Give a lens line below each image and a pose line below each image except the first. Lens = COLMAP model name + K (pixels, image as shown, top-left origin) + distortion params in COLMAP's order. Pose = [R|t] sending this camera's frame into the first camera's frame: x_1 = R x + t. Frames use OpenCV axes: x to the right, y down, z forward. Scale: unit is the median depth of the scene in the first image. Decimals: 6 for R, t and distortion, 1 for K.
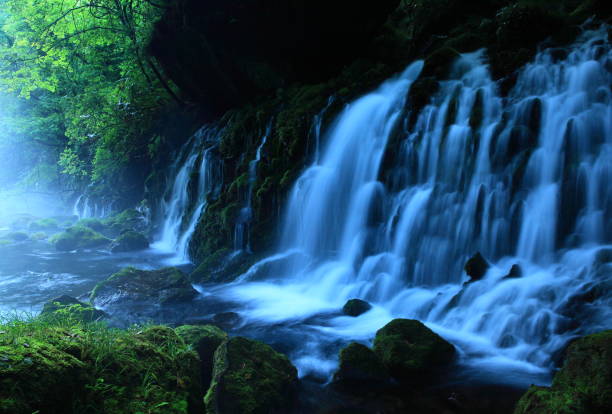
lens RADIAL K [[433.0, 0, 297.3], [0, 433.0, 206.3], [0, 0, 1]] dist [-0.091627, 0.063776]
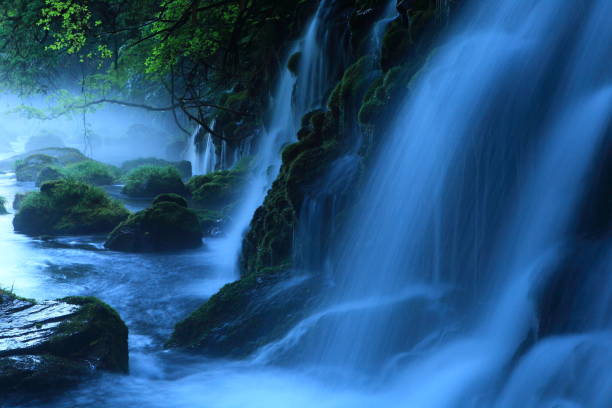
lens RADIAL K [[1118.6, 0, 306.0], [0, 1118.6, 204.0], [0, 0, 1]] dist [0.150223, 0.018014]
pose [[0.905440, 0.080775, -0.416718, 0.233291], [-0.065934, 0.996575, 0.049910, 0.000035], [0.419323, -0.017715, 0.907664, 0.168208]]
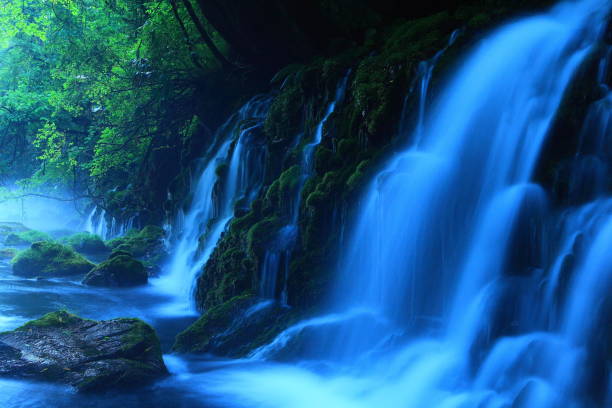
lens RADIAL K [[628.1, 0, 306.0], [0, 628.1, 204.0], [0, 0, 1]] dist [-0.043165, 0.021130]
pose [[0.982105, 0.067837, -0.175690, 0.045005], [-0.078559, 0.995402, -0.054800, 0.018587], [0.171165, 0.067622, 0.982919, 0.202967]]
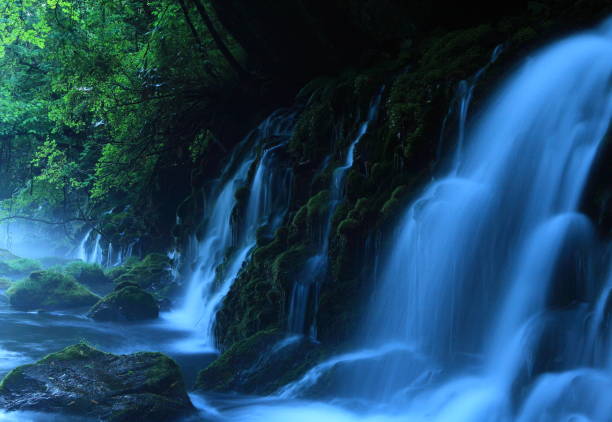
lens RADIAL K [[736.8, 0, 289.8], [0, 736.8, 212.6], [0, 0, 1]] dist [-0.016796, -0.011286]
pose [[0.971511, 0.065300, -0.227821, 0.048171], [-0.083467, 0.993976, -0.071031, 0.018468], [0.221811, 0.088023, 0.971109, 0.124832]]
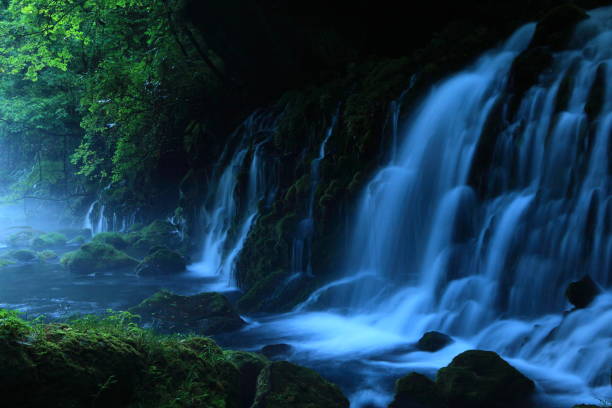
lens RADIAL K [[628.1, 0, 306.0], [0, 628.1, 204.0], [0, 0, 1]] dist [-0.043165, 0.021130]
pose [[0.990094, -0.006869, -0.140237, 0.041203], [0.004366, 0.999826, -0.018146, -0.003288], [0.140337, 0.017354, 0.989952, -0.135065]]
